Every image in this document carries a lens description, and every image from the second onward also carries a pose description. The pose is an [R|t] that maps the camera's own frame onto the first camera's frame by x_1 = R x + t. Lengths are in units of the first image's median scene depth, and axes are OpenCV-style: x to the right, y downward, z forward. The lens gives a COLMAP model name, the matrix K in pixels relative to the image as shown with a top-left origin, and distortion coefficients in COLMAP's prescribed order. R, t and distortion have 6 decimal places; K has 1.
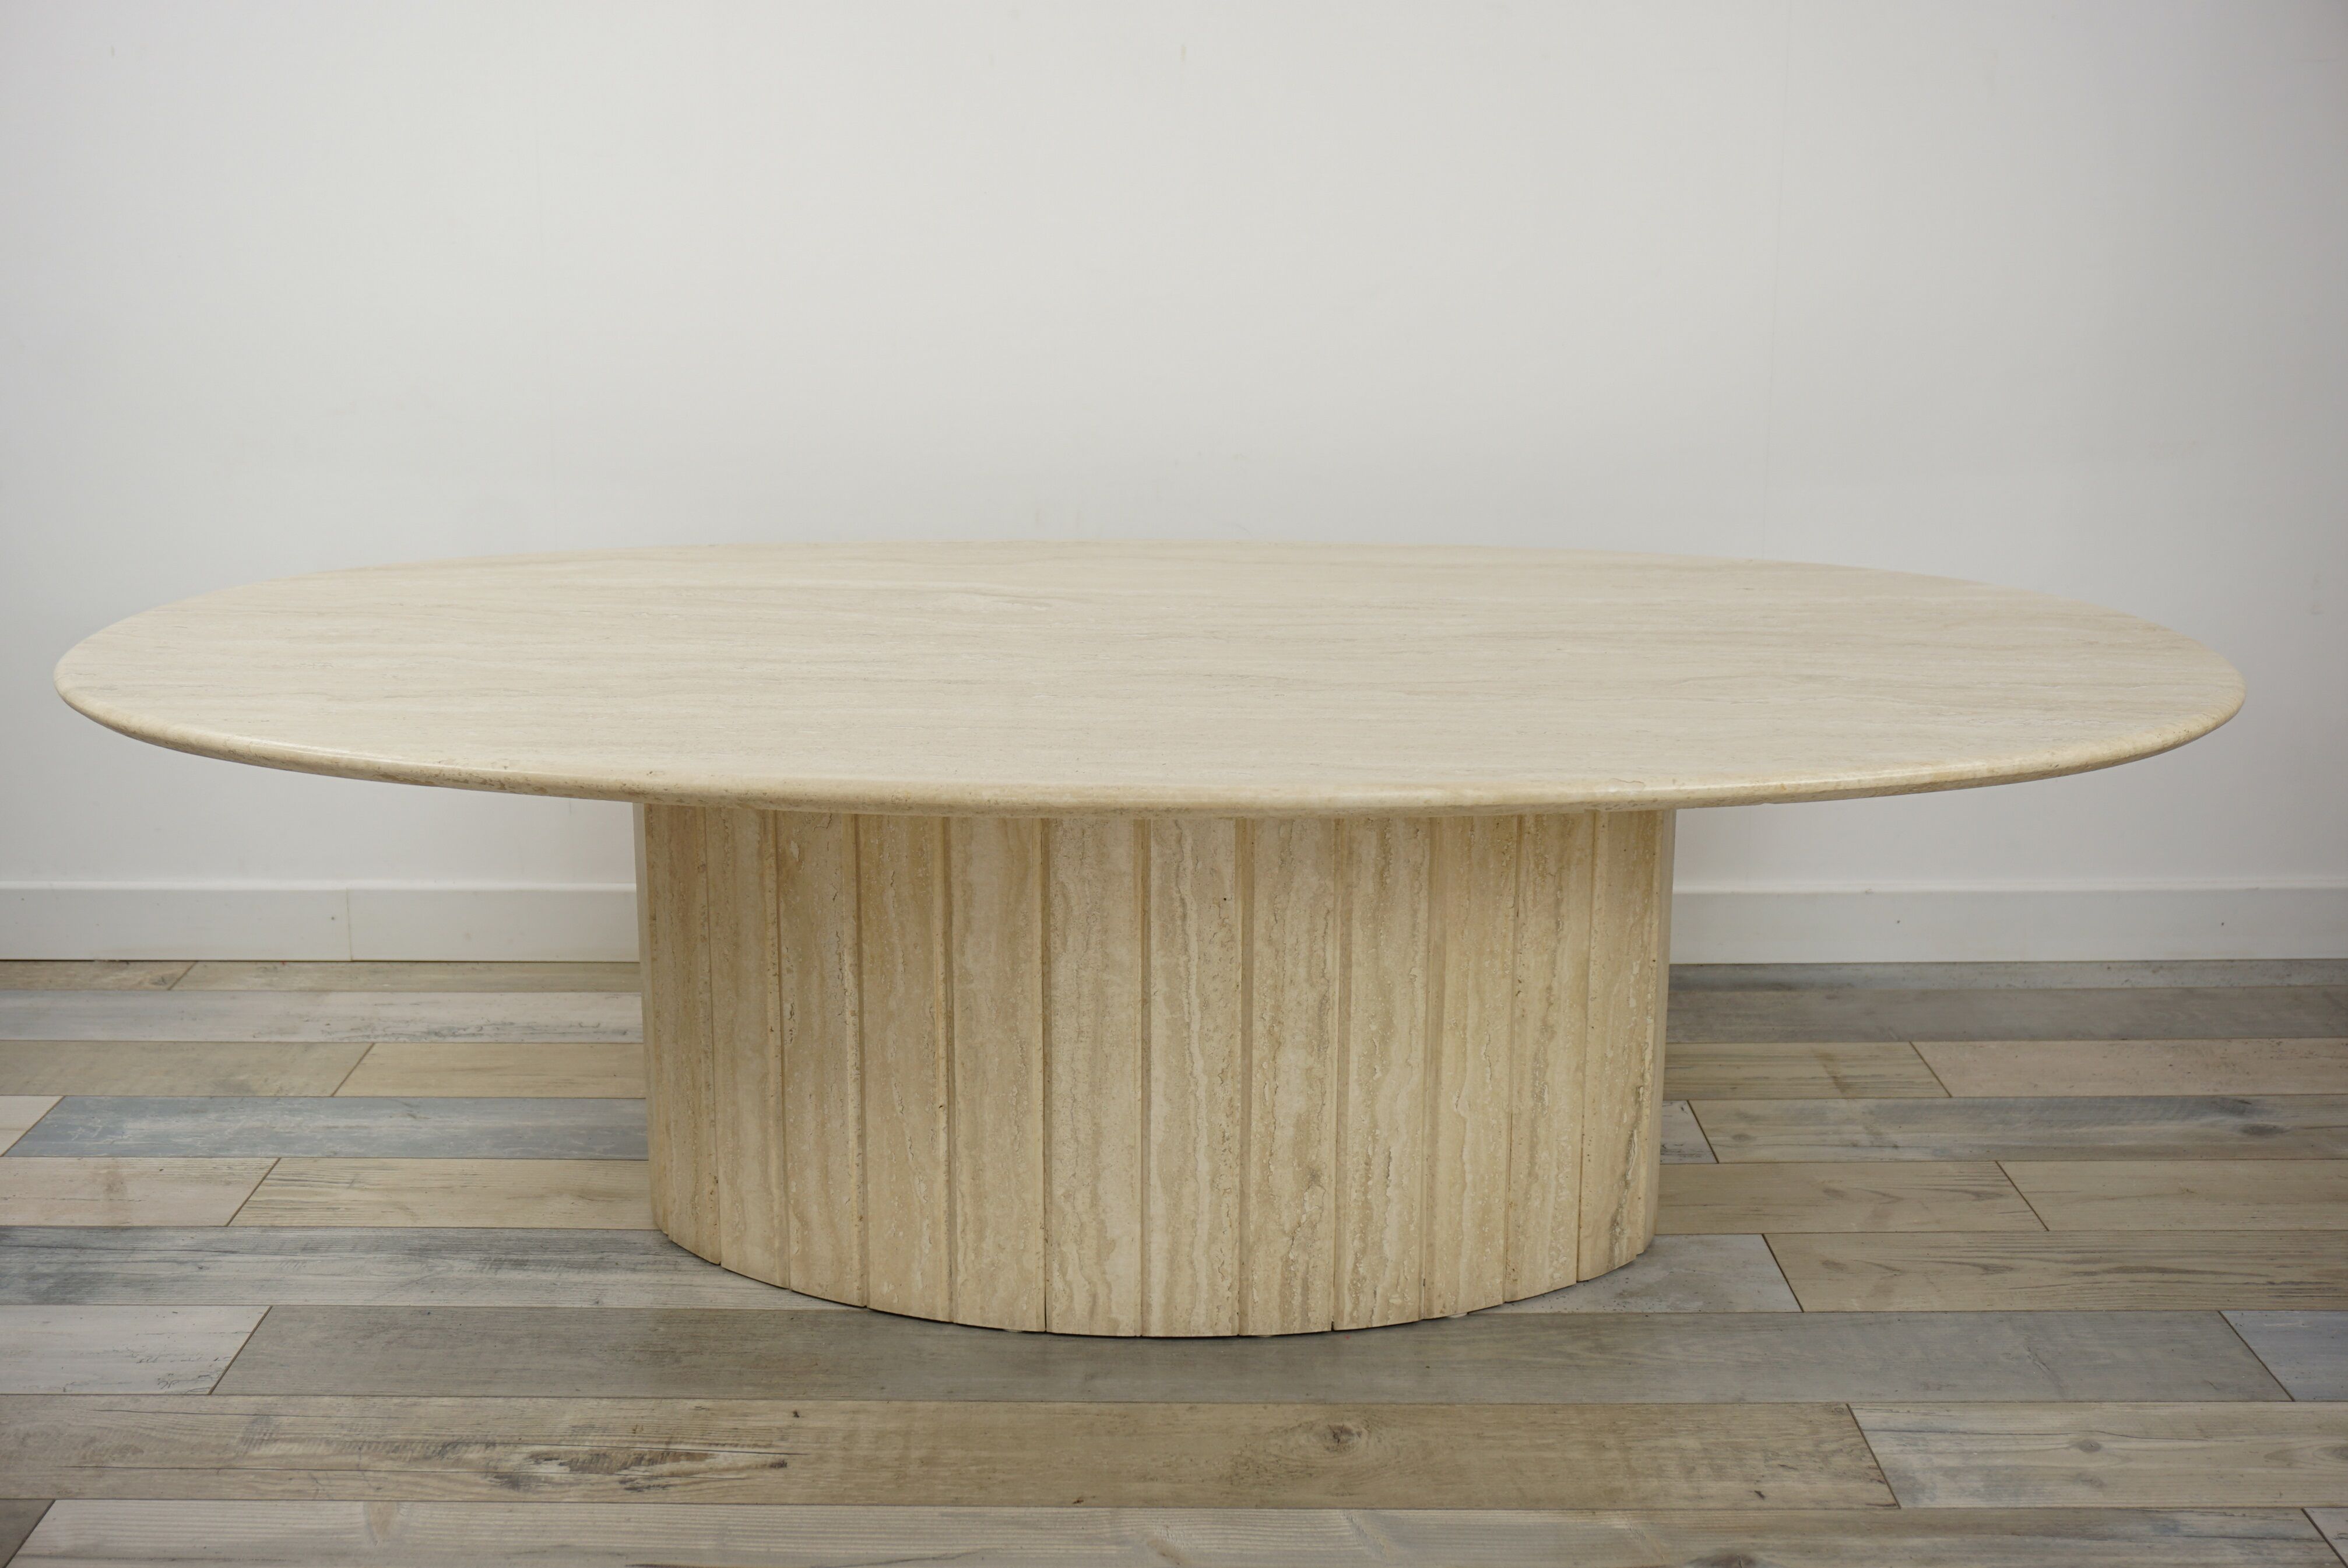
lens RADIAL K [[2849.9, 0, 1186.2], [0, 2849.9, 790.3], [0, 0, 1]] dist [0.005029, -0.001695]
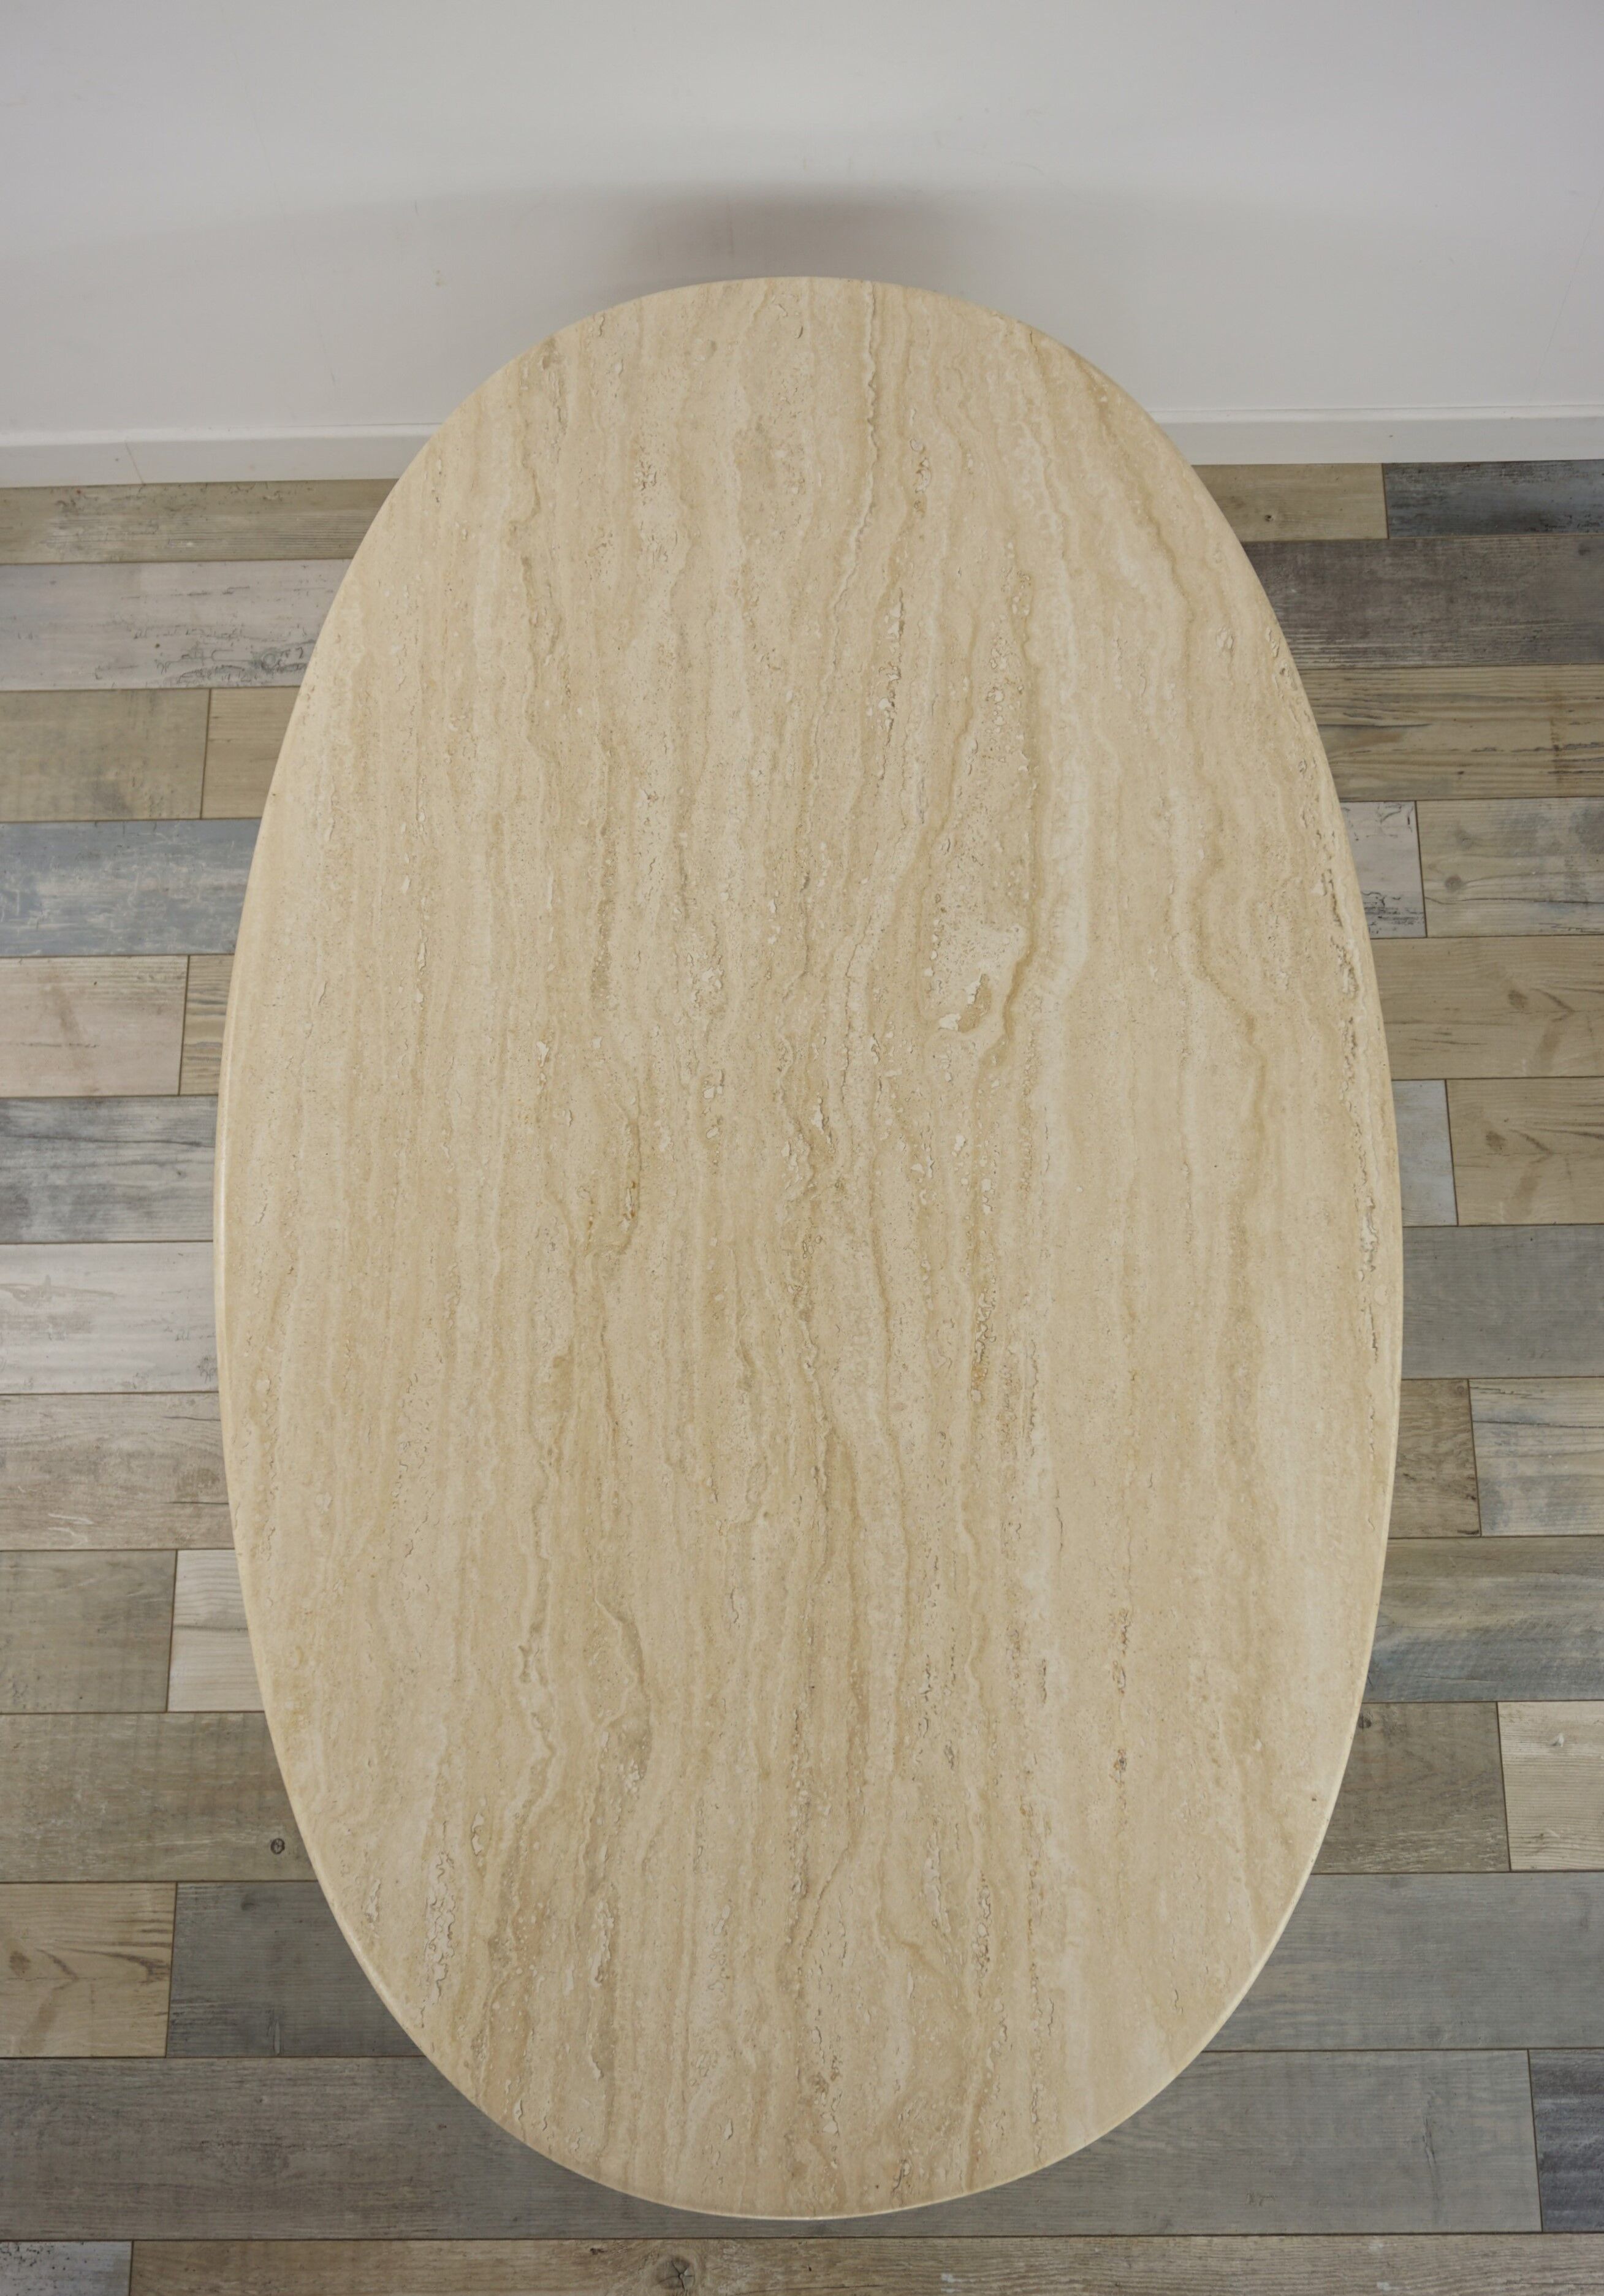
lens RADIAL K [[2853.5, 0, 857.8], [0, 2853.5, 1222.5], [0, 0, 1]] dist [0.002755, -0.087602]
pose [[0.021359, 0.942083, -0.334700, 0.380347], [-0.249687, 0.329195, 0.910652, -1.029243], [0.968091, 0.064119, 0.242257, 0.805471]]
